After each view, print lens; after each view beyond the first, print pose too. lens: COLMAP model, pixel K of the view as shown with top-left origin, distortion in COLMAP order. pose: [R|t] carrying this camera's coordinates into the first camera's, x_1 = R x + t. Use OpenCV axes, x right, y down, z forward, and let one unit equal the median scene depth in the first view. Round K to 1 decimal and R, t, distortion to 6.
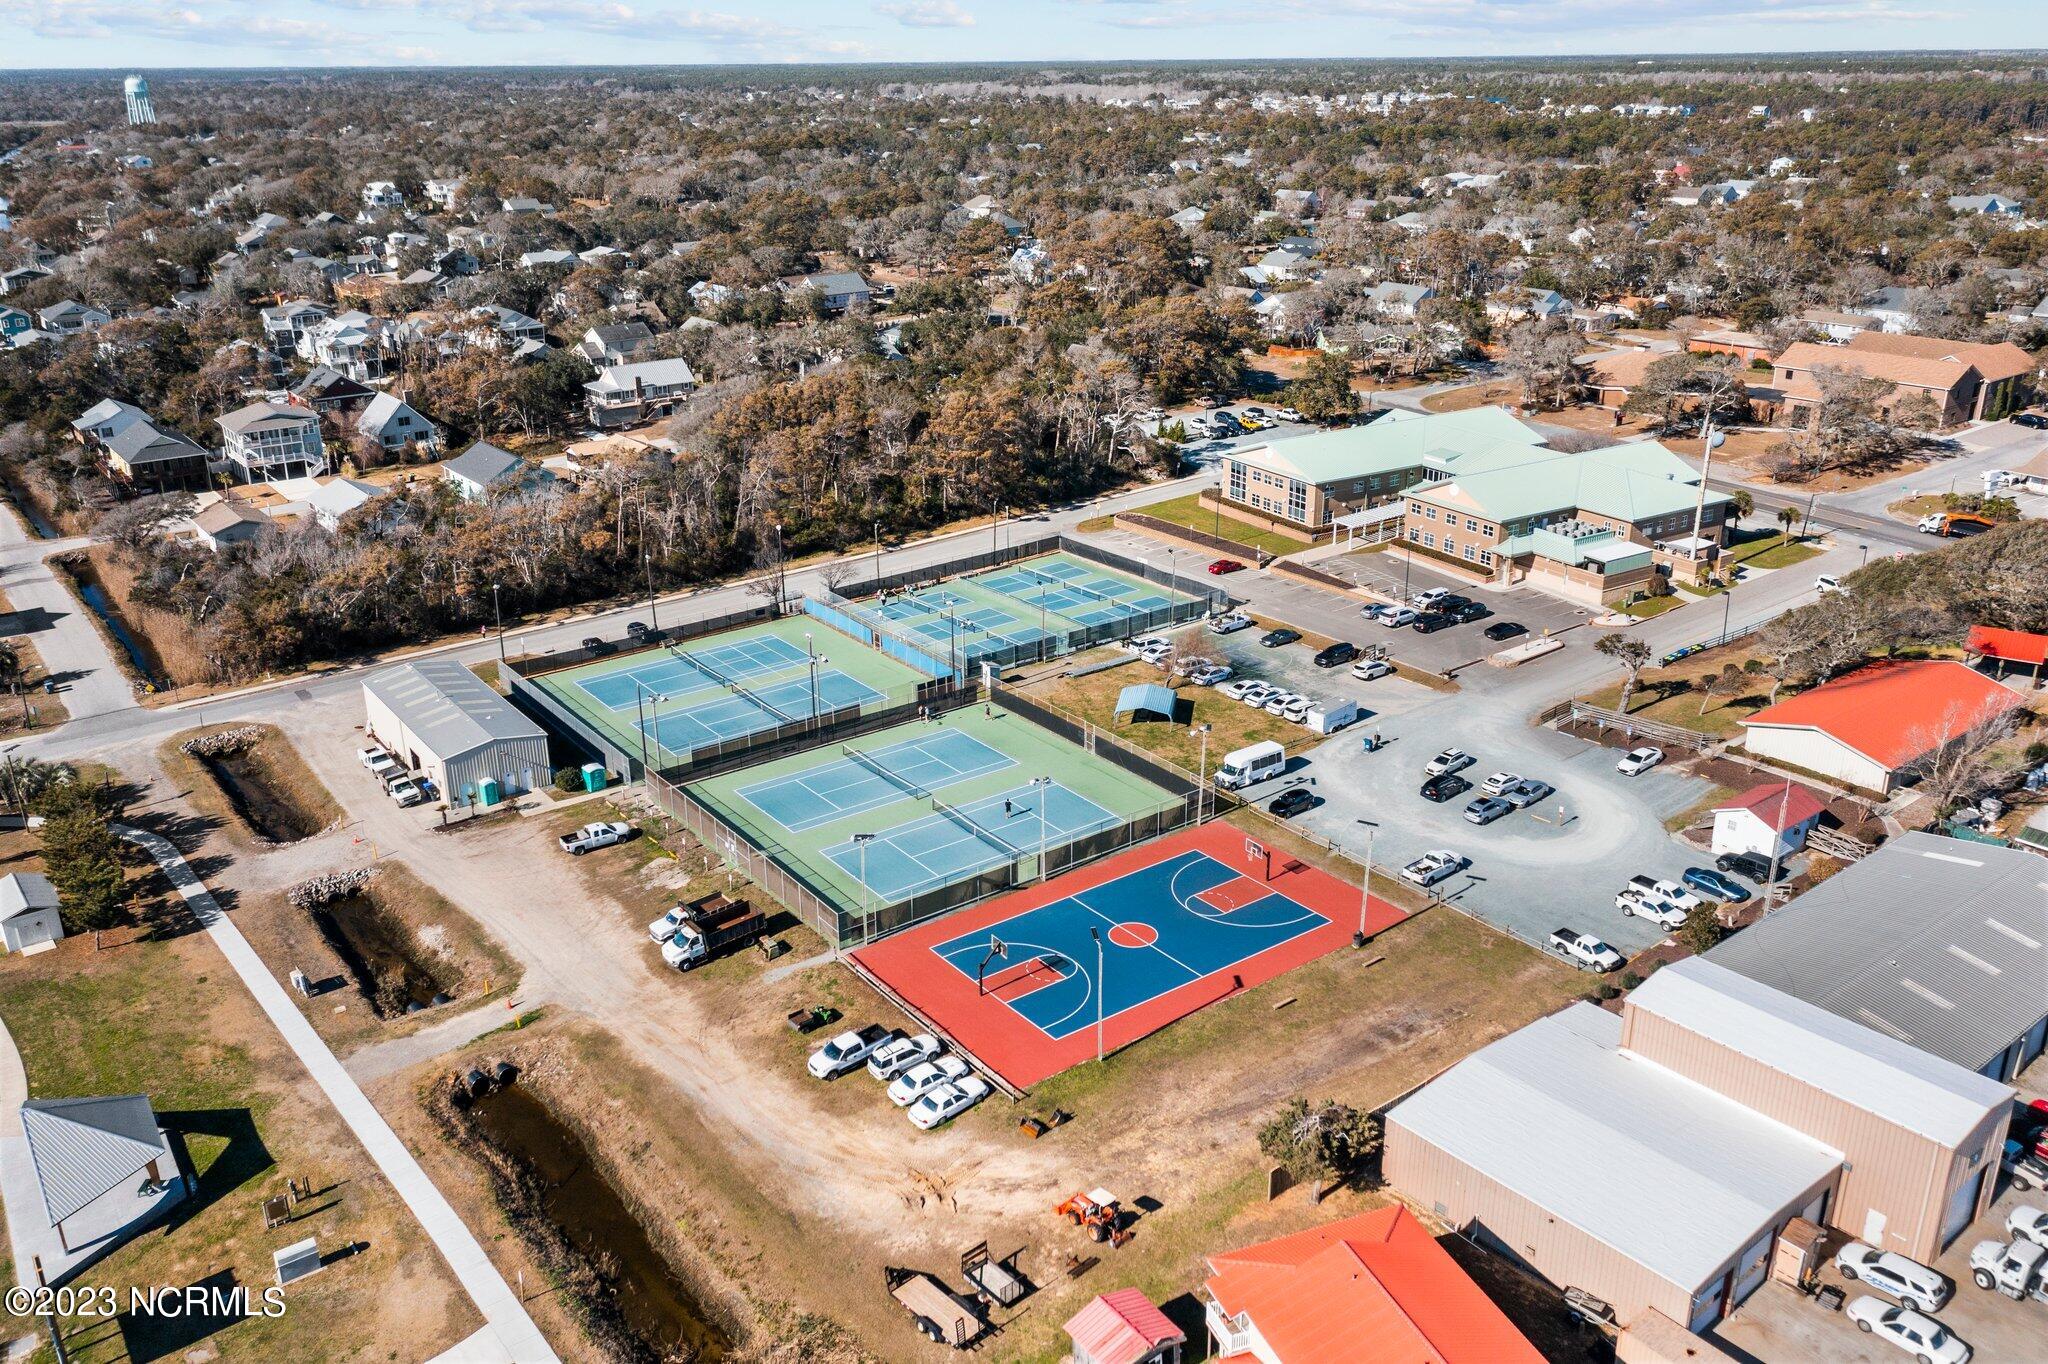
lens RADIAL K [[1653.5, 0, 1023.8], [0, 1653.5, 677.7], [0, 0, 1]] dist [0.004850, -0.011483]
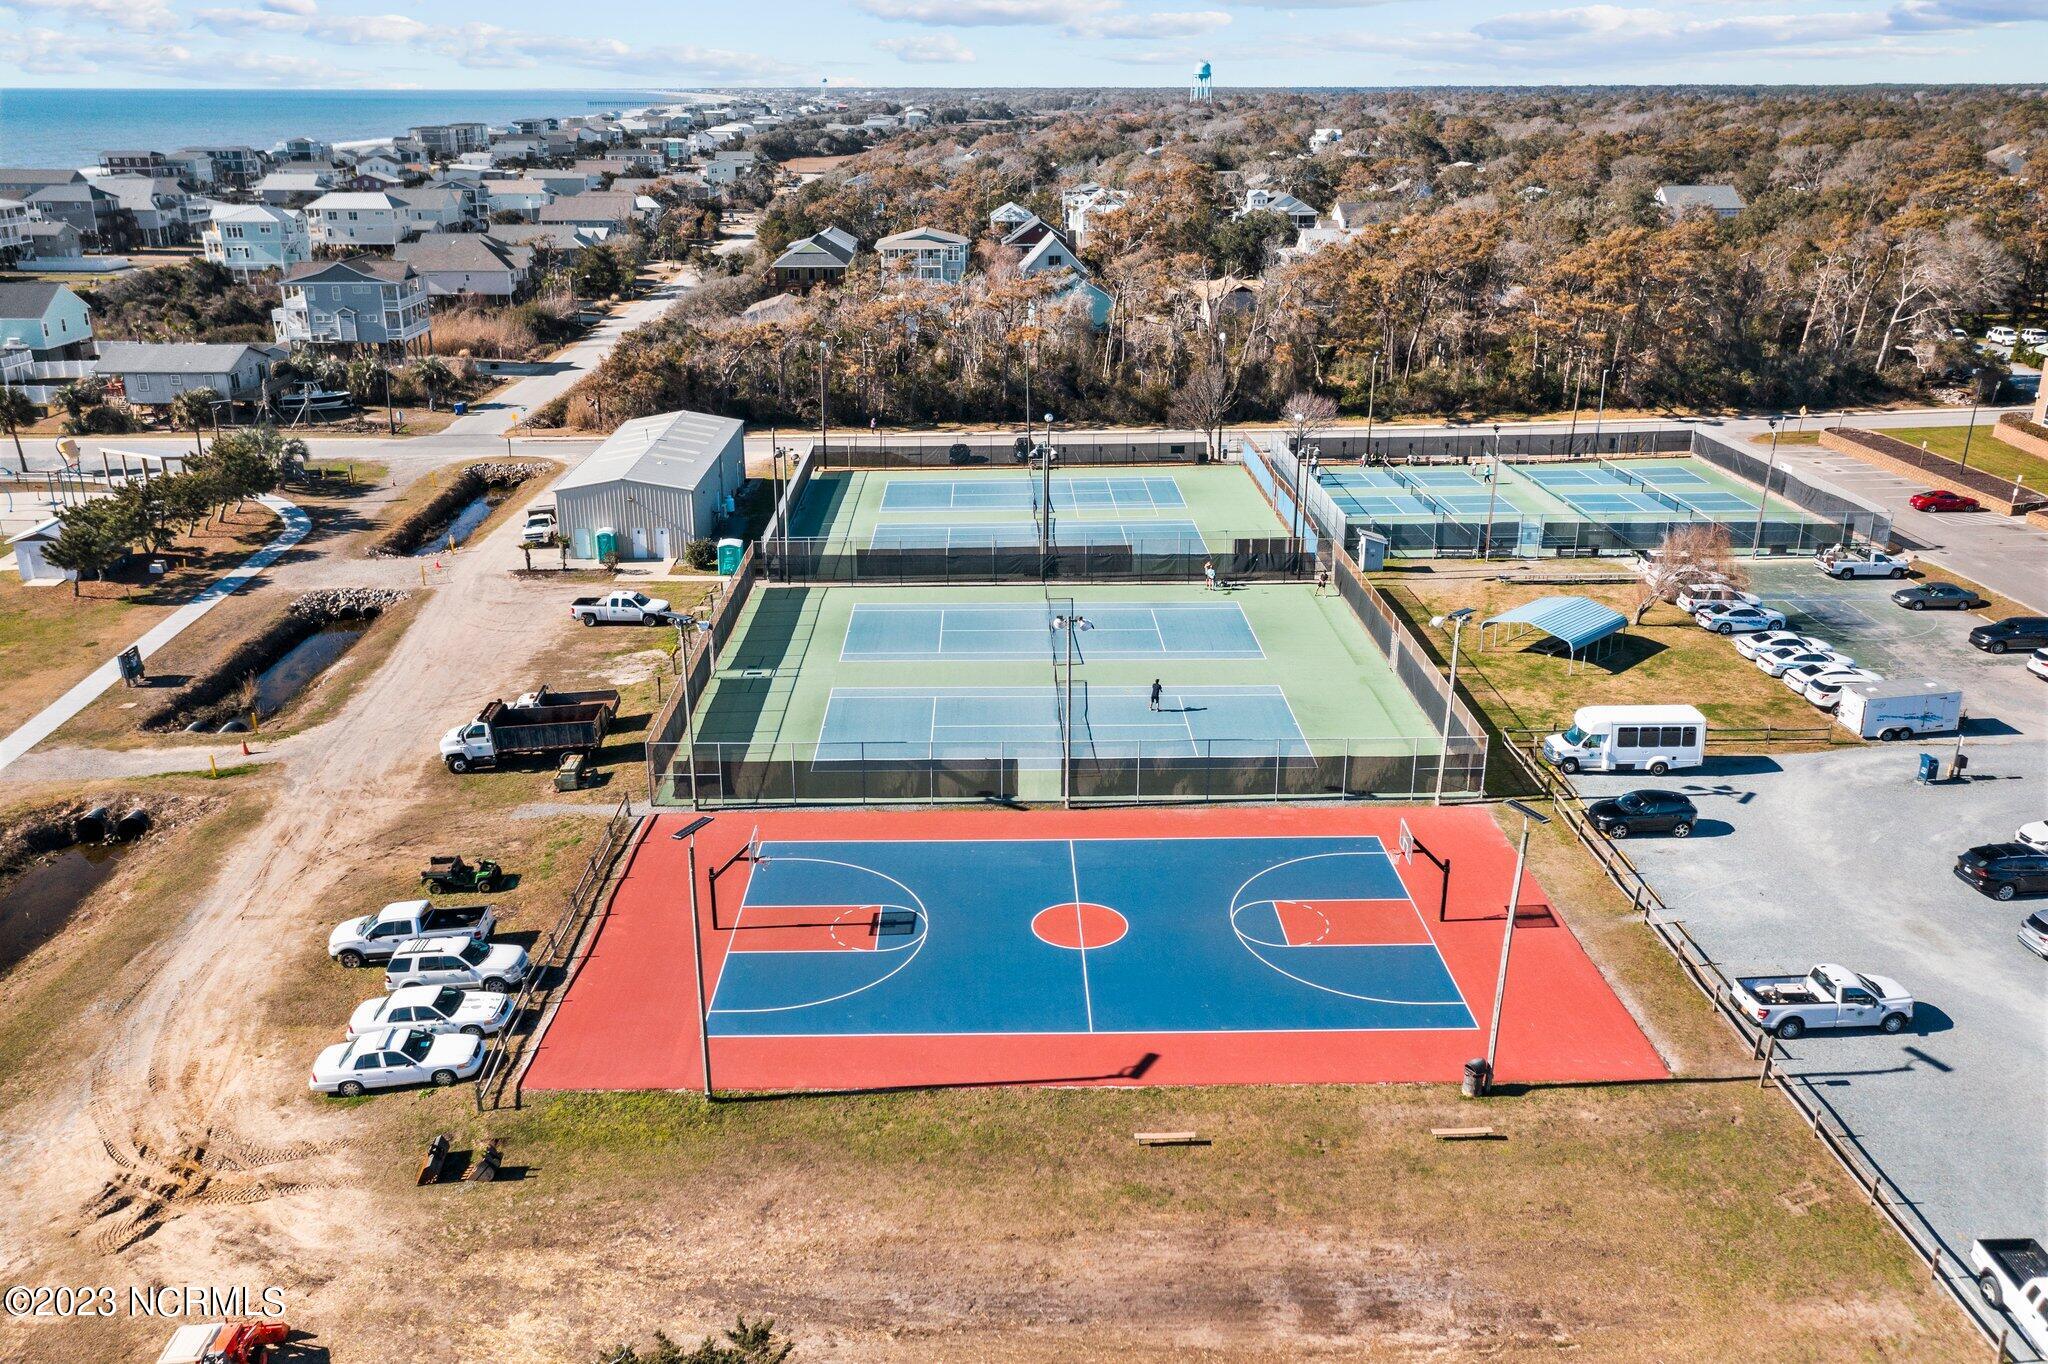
lens RADIAL K [[1651.1, 0, 1023.1], [0, 1651.1, 683.1], [0, 0, 1]] dist [0.001497, 0.009482]
pose [[0.813373, 0.207562, -0.543454, 0.225379], [-0.216699, 0.975054, 0.048077, 0.045286], [0.539876, 0.078662, 0.838061, 0.406019]]
